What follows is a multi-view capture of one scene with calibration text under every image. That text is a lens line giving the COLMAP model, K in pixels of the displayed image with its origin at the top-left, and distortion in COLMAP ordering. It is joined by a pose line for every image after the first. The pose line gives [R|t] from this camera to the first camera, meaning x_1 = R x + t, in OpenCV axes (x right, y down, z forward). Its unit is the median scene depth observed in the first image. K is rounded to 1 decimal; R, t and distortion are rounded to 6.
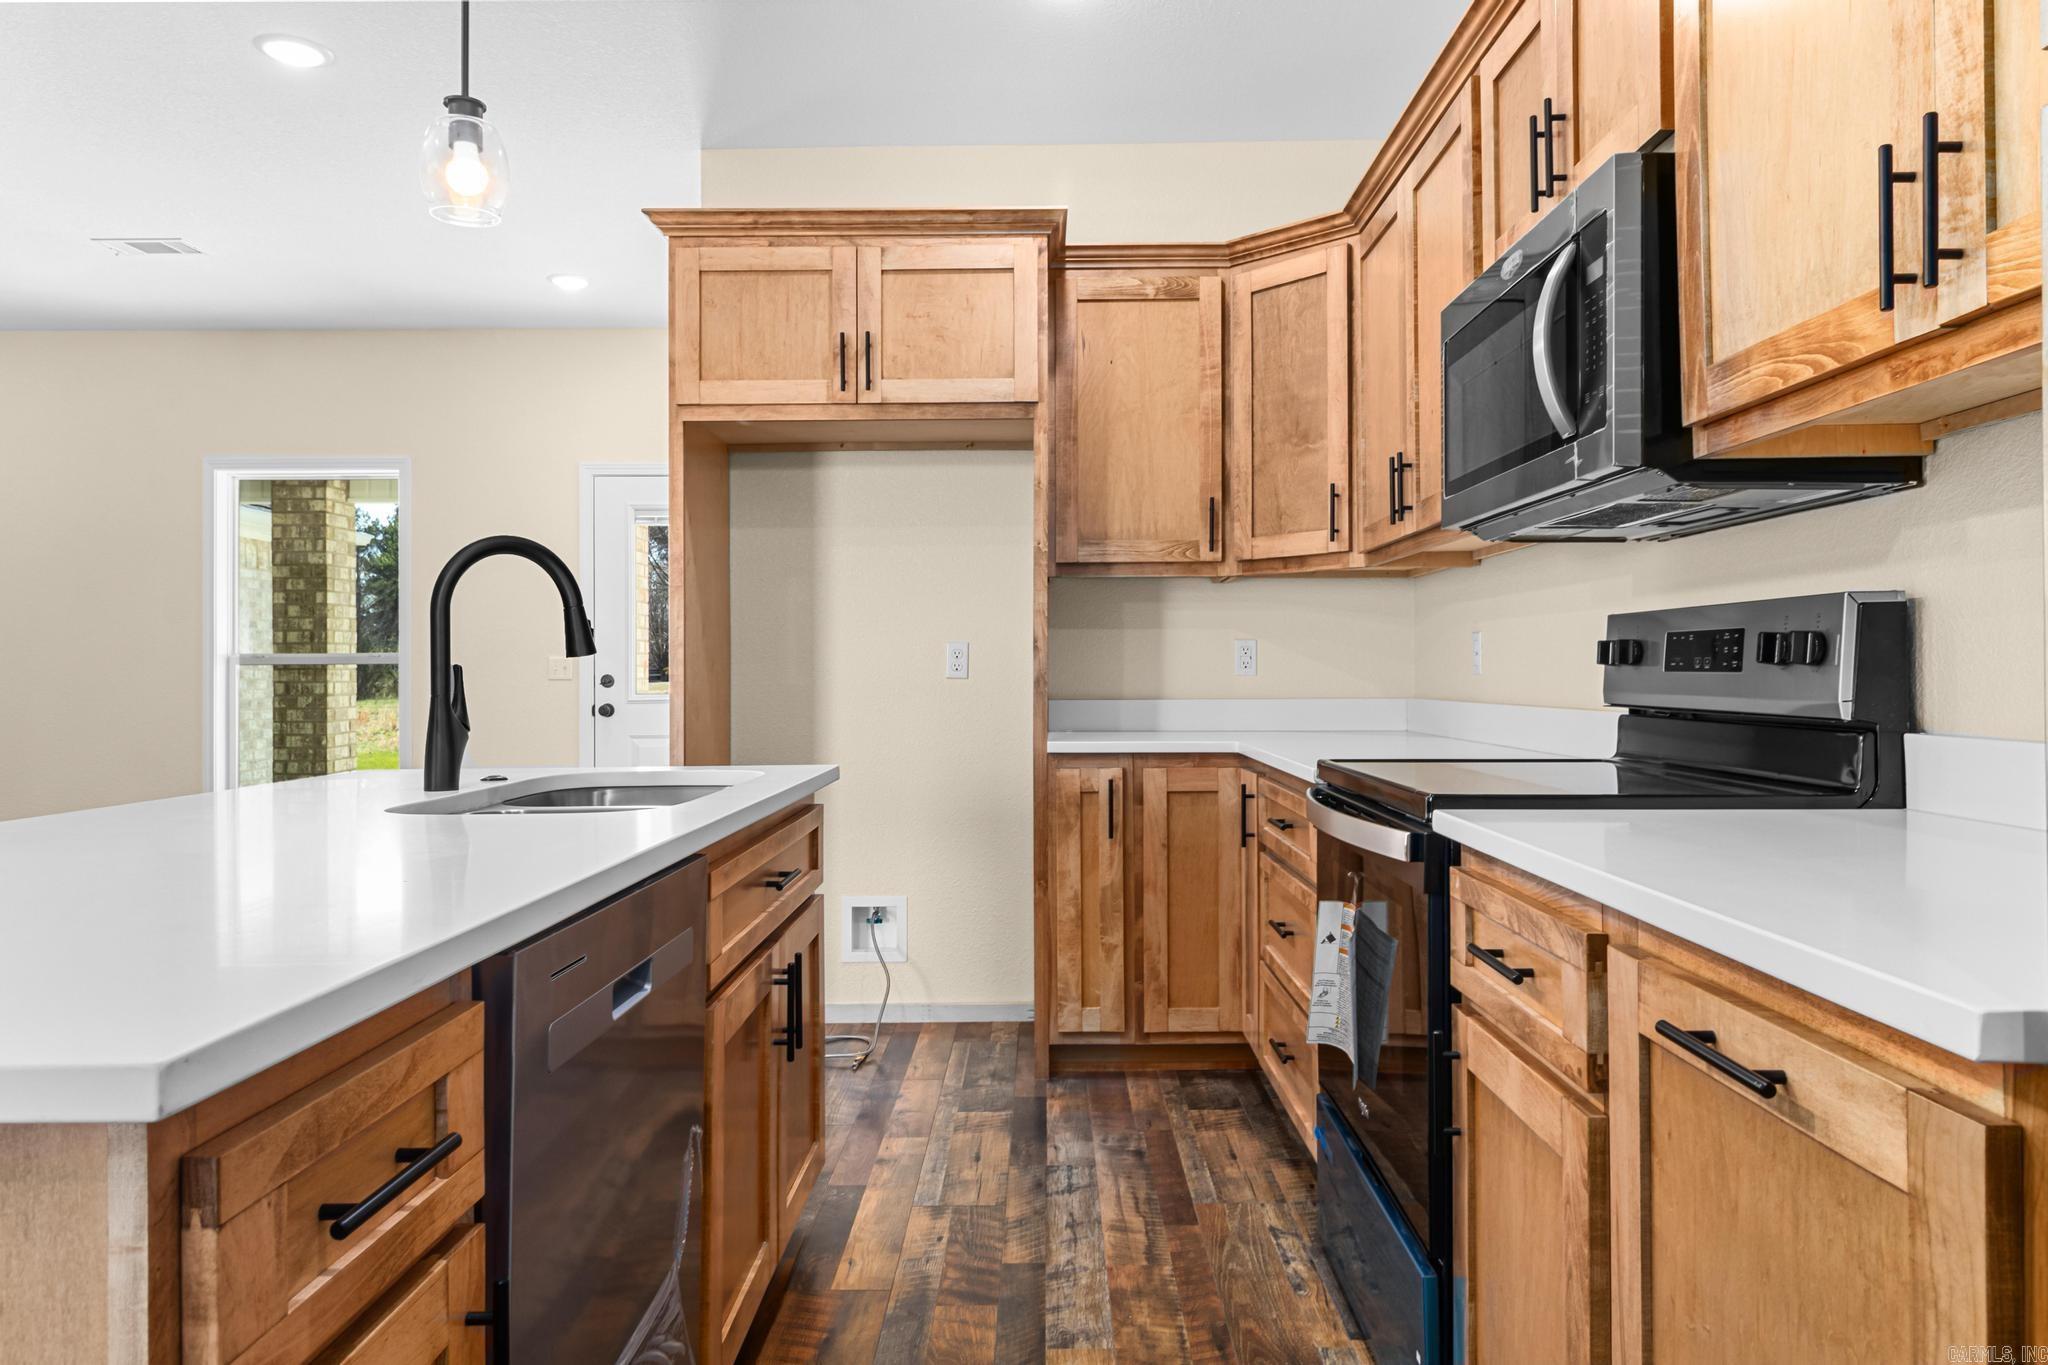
lens RADIAL K [[1312.7, 0, 1038.9], [0, 1312.7, 663.2], [0, 0, 1]] dist [0.001925, 0.000656]
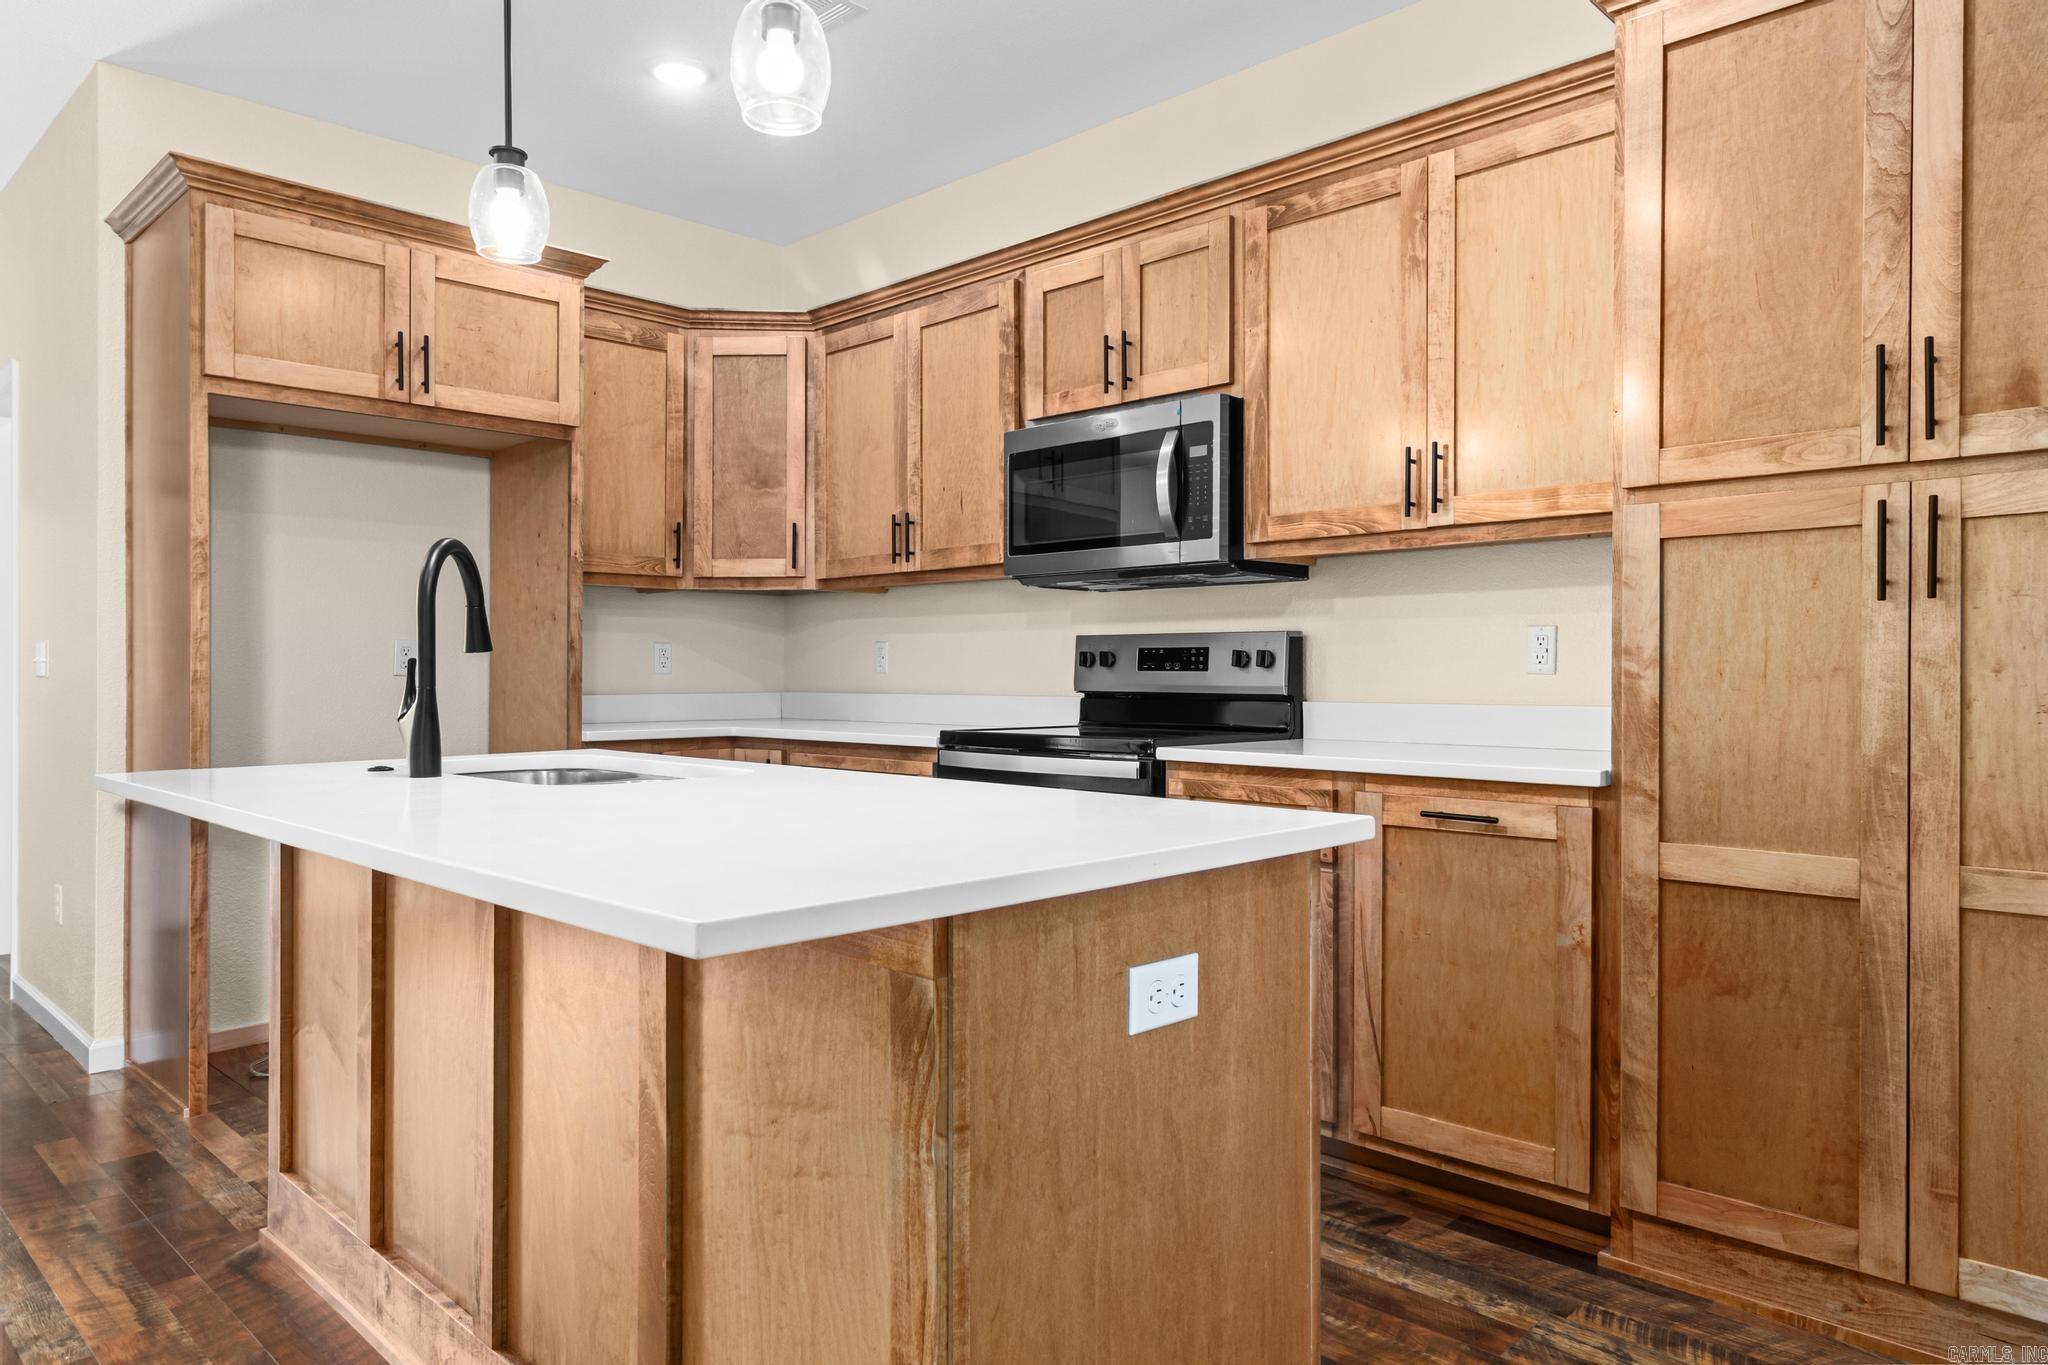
lens RADIAL K [[1312.7, 0, 1037.5], [0, 1312.7, 674.3], [0, 0, 1]] dist [0.001925, 0.000656]
pose [[0.690775, 0.003434, 0.723062, -0.534905], [-0.008075, 0.999963, 0.002965, 0.004332], [-0.723025, -0.007886, 0.690777, -0.052479]]
